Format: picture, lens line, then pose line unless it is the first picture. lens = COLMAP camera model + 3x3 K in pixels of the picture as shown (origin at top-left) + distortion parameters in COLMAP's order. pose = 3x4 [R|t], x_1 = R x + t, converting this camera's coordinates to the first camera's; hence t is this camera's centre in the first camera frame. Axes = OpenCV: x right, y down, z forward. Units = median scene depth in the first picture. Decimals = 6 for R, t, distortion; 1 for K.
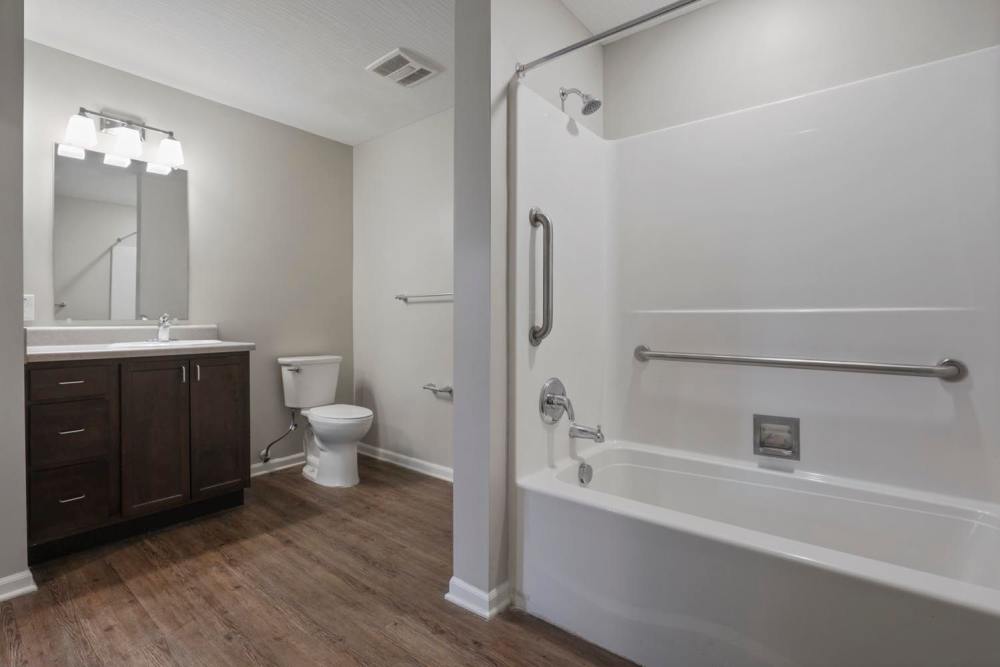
lens RADIAL K [[467.5, 0, 500.3], [0, 467.5, 318.9], [0, 0, 1]] dist [-0.002273, -0.000241]
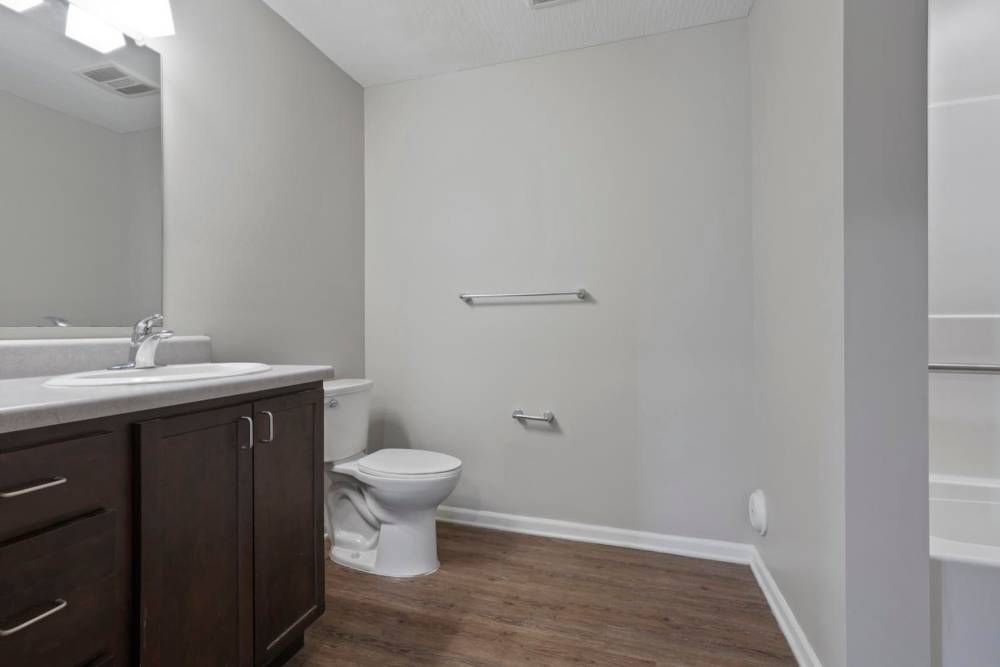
lens RADIAL K [[453.3, 0, 500.9], [0, 453.3, 324.3], [0, 0, 1]] dist [0.008845, 0.000754]
pose [[0.927393, 0.002901, 0.374078, -0.498664], [0.000196, 0.999966, -0.008242, 0.003696], [-0.374090, 0.007717, 0.927360, 0.356180]]
